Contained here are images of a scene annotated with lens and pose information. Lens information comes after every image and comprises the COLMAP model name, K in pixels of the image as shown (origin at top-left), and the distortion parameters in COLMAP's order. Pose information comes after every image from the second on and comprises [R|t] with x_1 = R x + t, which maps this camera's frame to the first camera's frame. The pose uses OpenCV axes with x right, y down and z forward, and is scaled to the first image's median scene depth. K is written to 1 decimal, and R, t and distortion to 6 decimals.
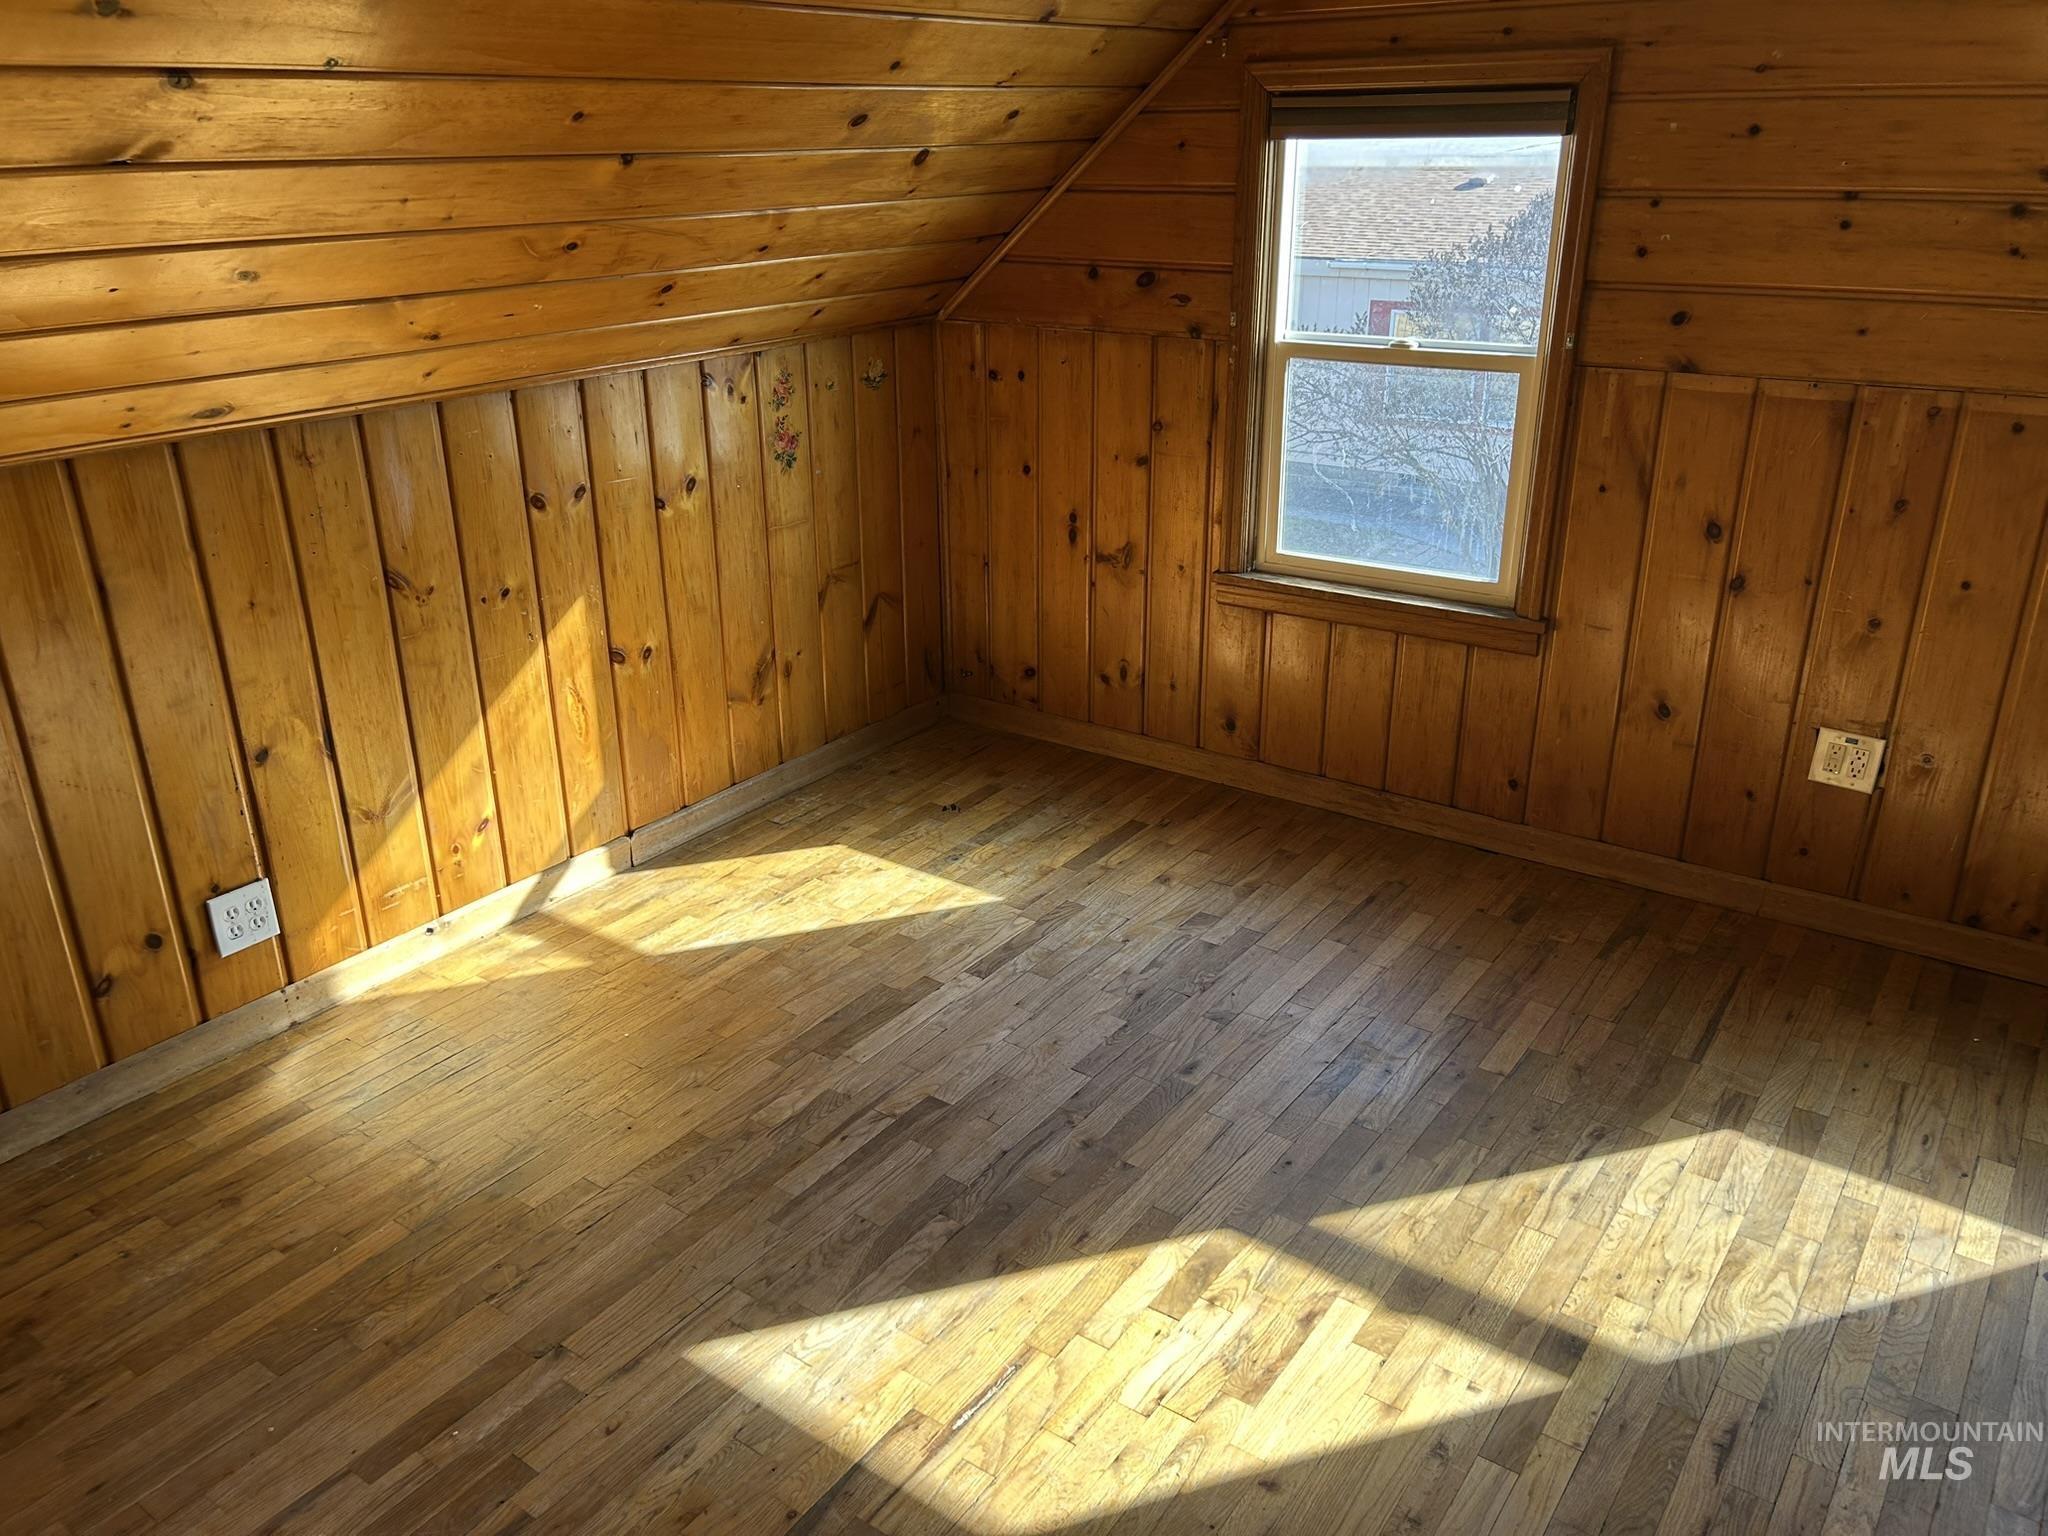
lens RADIAL K [[1518.7, 0, 1039.2], [0, 1518.7, 772.9], [0, 0, 1]] dist [0.048958, -0.062940]
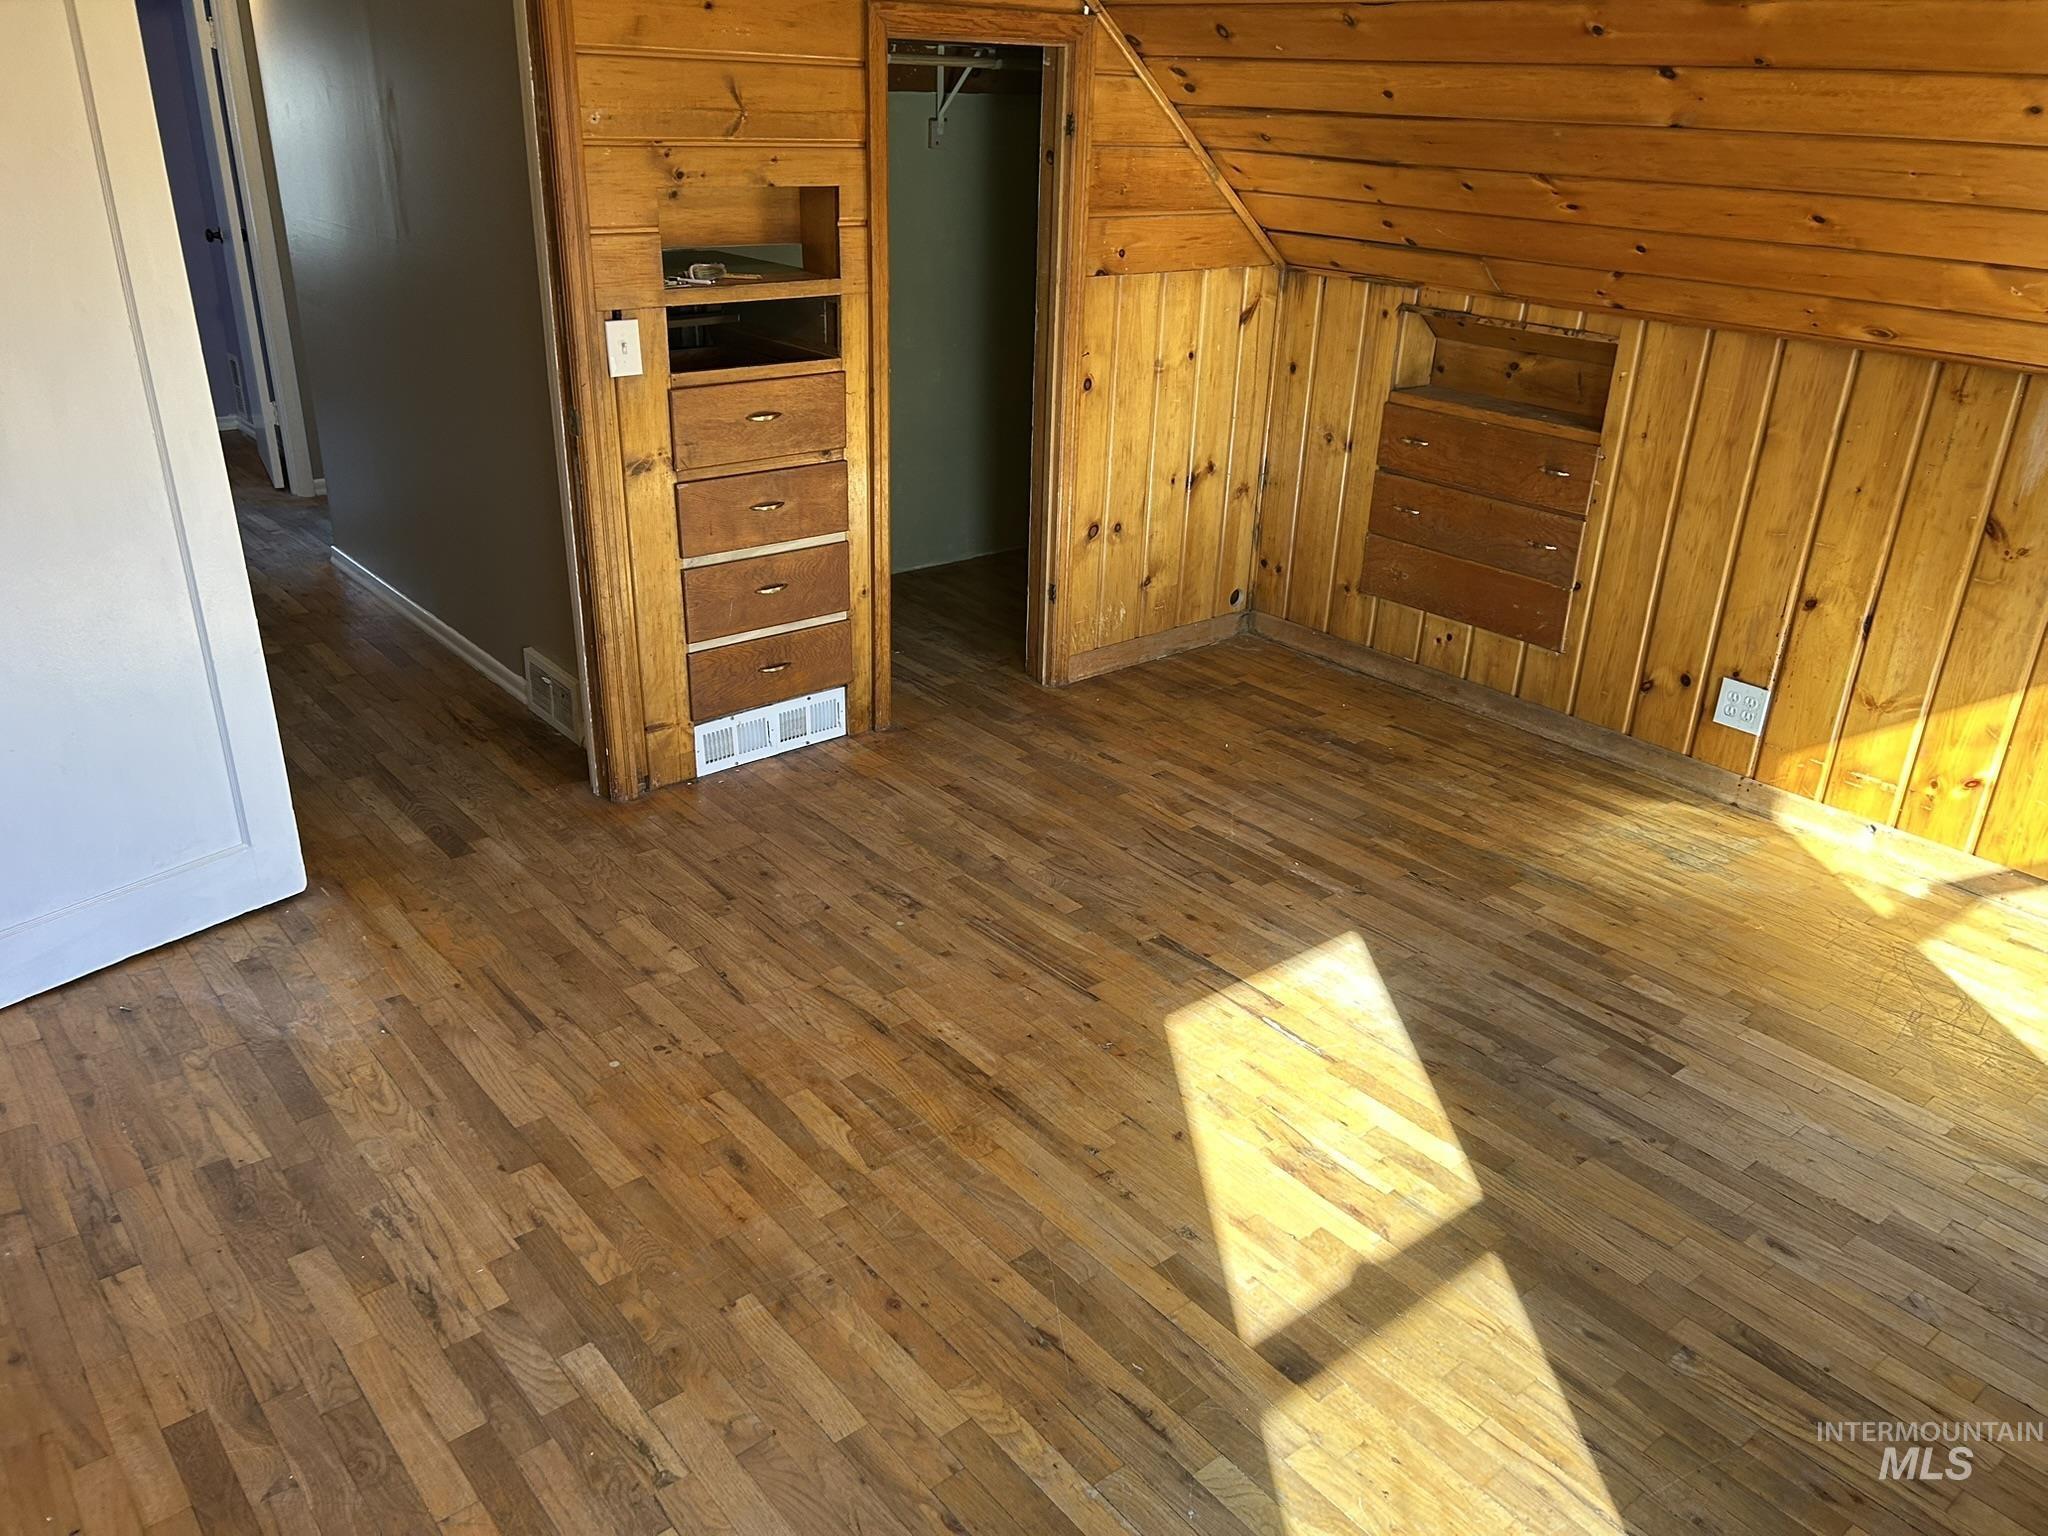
lens RADIAL K [[1518.7, 0, 1041.4], [0, 1518.7, 756.2], [0, 0, 1]] dist [0.048958, -0.062940]
pose [[-0.236144, 0.399332, -0.885872, 0.887312], [-0.406163, 0.787634, 0.463318, -0.260473], [0.882761, 0.469219, -0.023801, 0.564537]]
